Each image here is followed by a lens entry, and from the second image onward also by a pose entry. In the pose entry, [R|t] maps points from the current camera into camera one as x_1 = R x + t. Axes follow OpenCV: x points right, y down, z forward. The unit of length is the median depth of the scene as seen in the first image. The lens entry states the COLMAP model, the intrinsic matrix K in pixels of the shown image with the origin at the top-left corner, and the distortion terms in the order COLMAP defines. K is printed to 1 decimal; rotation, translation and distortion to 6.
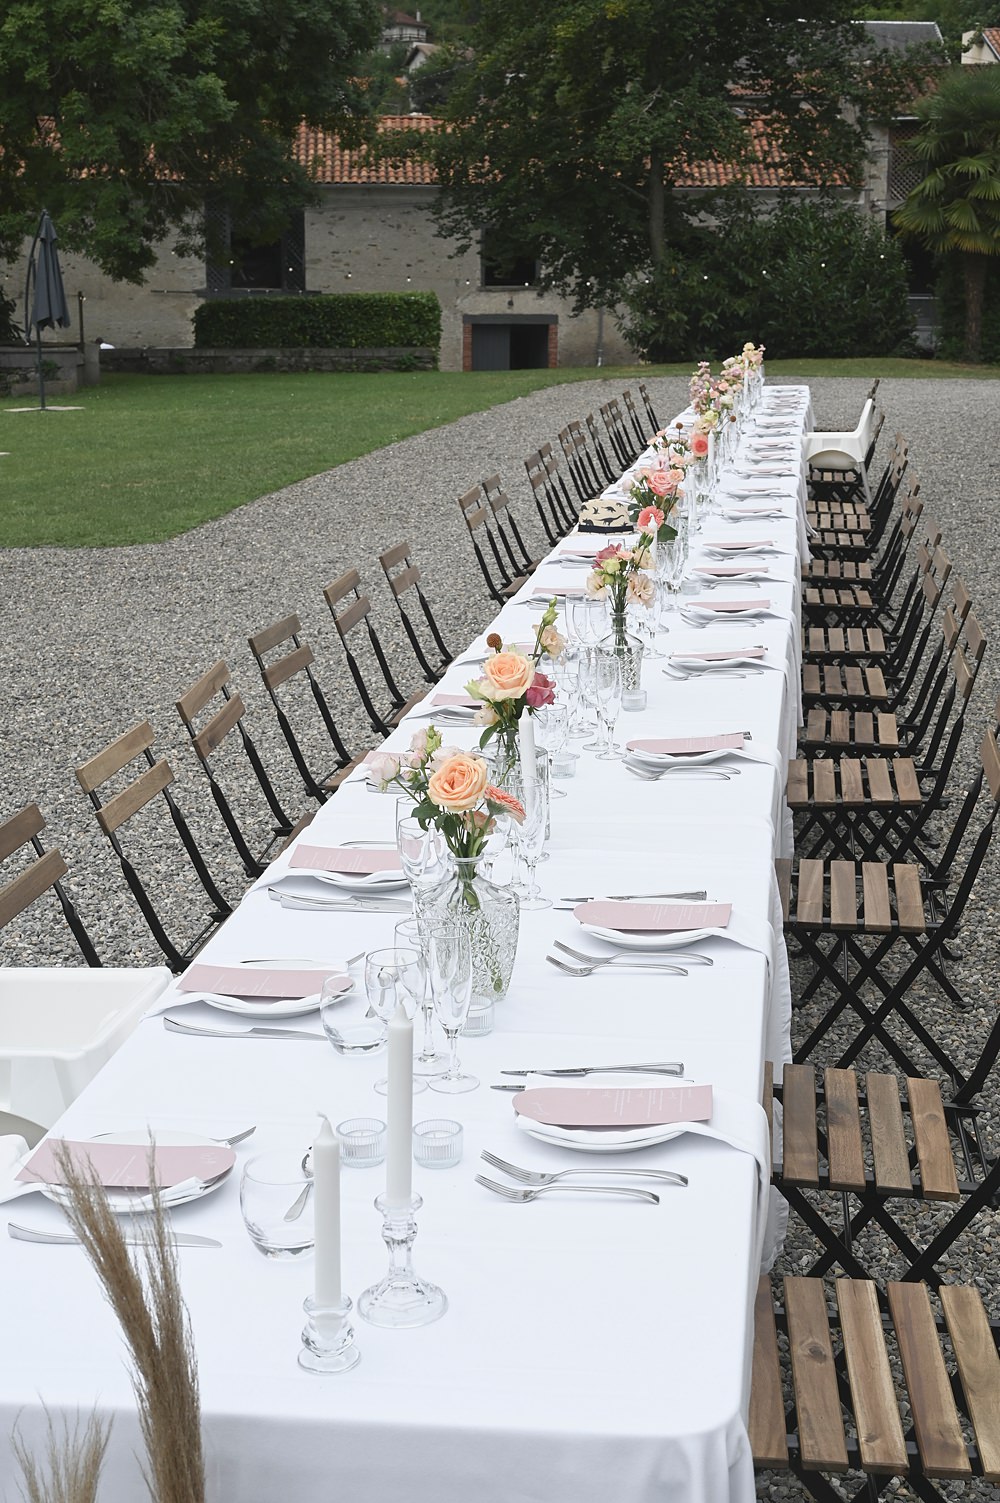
lens RADIAL K [[2156.0, 0, 500.0], [0, 2156.0, 751.5], [0, 0, 1]] dist [0.007640, 0.000080]
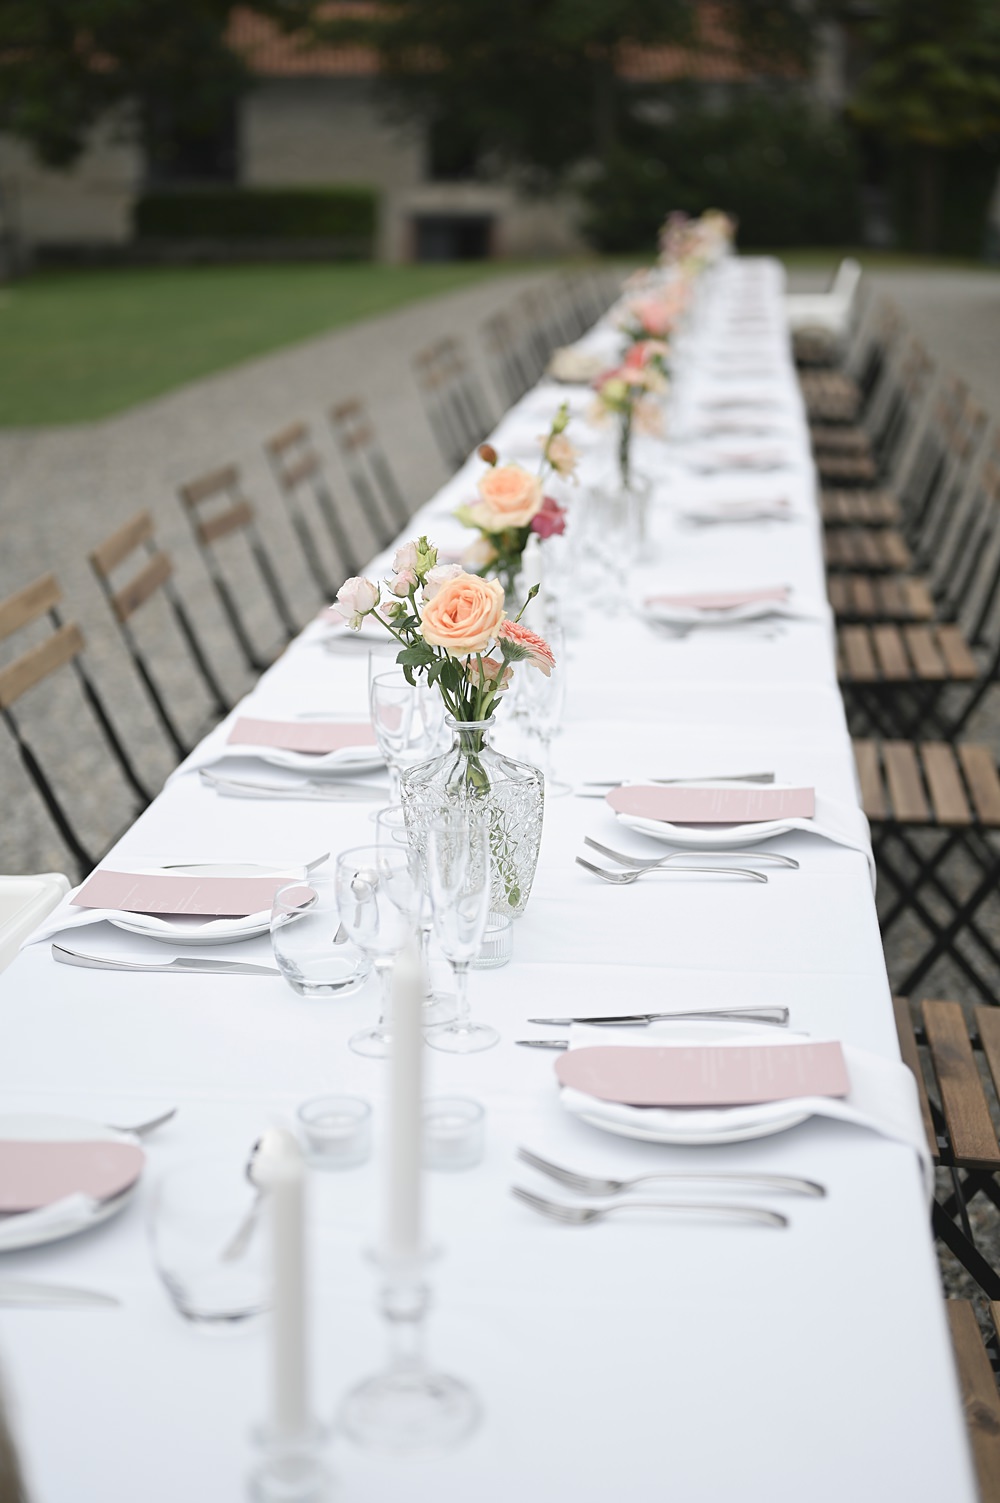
lens RADIAL K [[2156.0, 0, 500.0], [0, 2156.0, 751.5], [0, 0, 1]] dist [0.007640, 0.000080]
pose [[0.999638, -0.002903, 0.026758, -0.021649], [0.001757, 0.999084, 0.042749, 0.024239], [-0.026858, -0.042687, 0.998727, 0.236944]]
